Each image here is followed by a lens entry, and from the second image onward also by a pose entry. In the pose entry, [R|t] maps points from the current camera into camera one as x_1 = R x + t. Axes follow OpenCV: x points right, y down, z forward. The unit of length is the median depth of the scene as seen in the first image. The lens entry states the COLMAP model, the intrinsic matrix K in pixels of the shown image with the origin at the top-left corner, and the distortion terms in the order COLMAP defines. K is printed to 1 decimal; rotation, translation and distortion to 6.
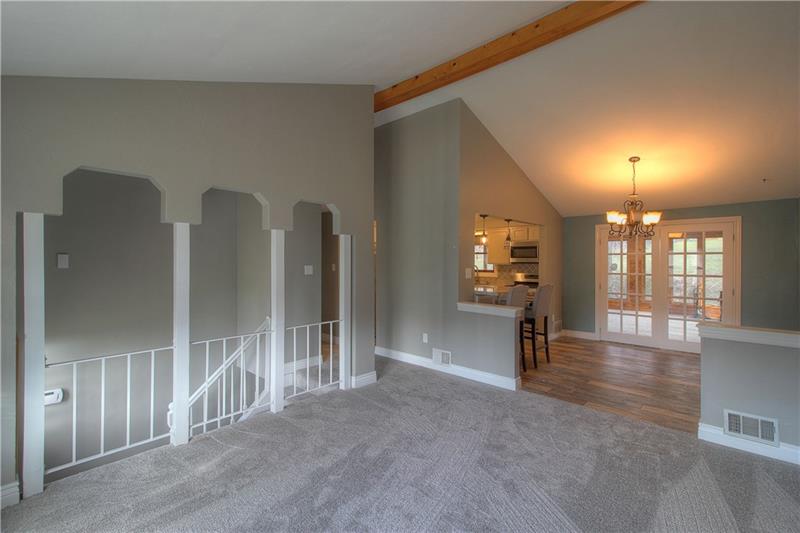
lens RADIAL K [[372.0, 0, 397.3], [0, 372.0, 262.0], [0, 0, 1]] dist [-0.002380, -0.009078]
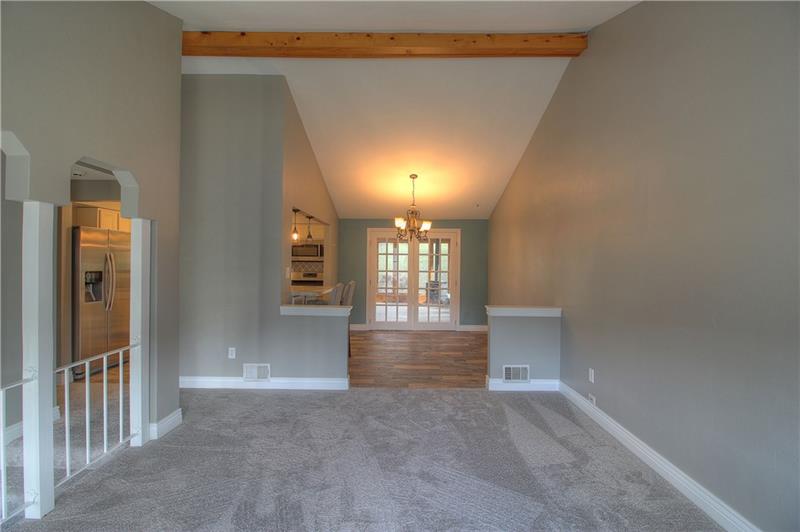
lens RADIAL K [[372.0, 0, 411.2], [0, 372.0, 261.7], [0, 0, 1]] dist [-0.002380, -0.009078]
pose [[0.712735, 0.001554, 0.701432, -0.250958], [-0.003917, 0.999991, 0.001764, -0.000096], [-0.701423, -0.004005, 0.712734, 0.157702]]
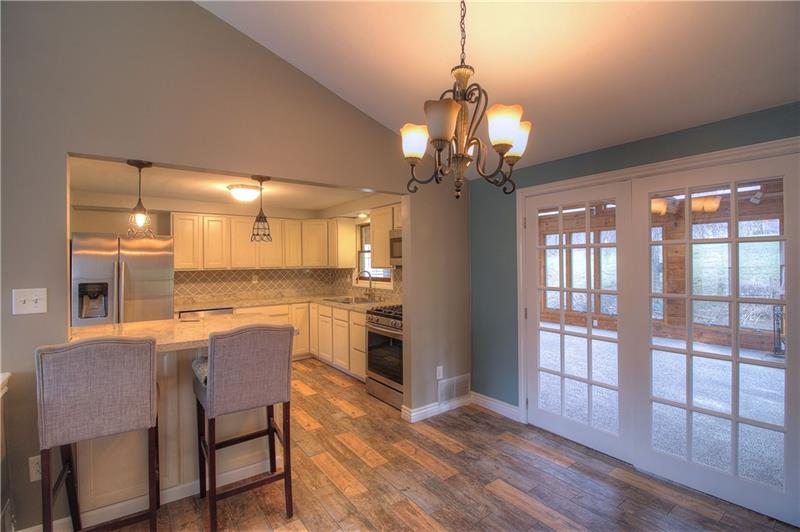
lens RADIAL K [[372.0, 0, 401.1], [0, 372.0, 258.9], [0, 0, 1]] dist [-0.002380, -0.009078]
pose [[0.983596, -0.016325, -0.179645, 0.733868], [0.014522, 0.999830, -0.011351, -0.005954], [0.179800, 0.008556, 0.983666, 0.750727]]
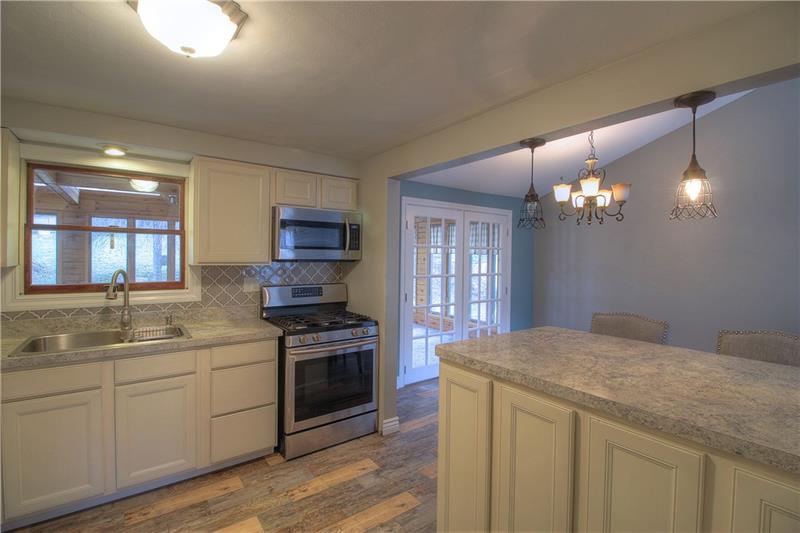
lens RADIAL K [[372.0, 0, 403.4], [0, 372.0, 260.7], [0, 0, 1]] dist [-0.002380, -0.009078]
pose [[0.167999, -0.019464, 0.985595, -0.090455], [-0.009105, 0.999732, 0.021296, -0.014493], [-0.985745, -0.012552, 0.167776, 1.397453]]
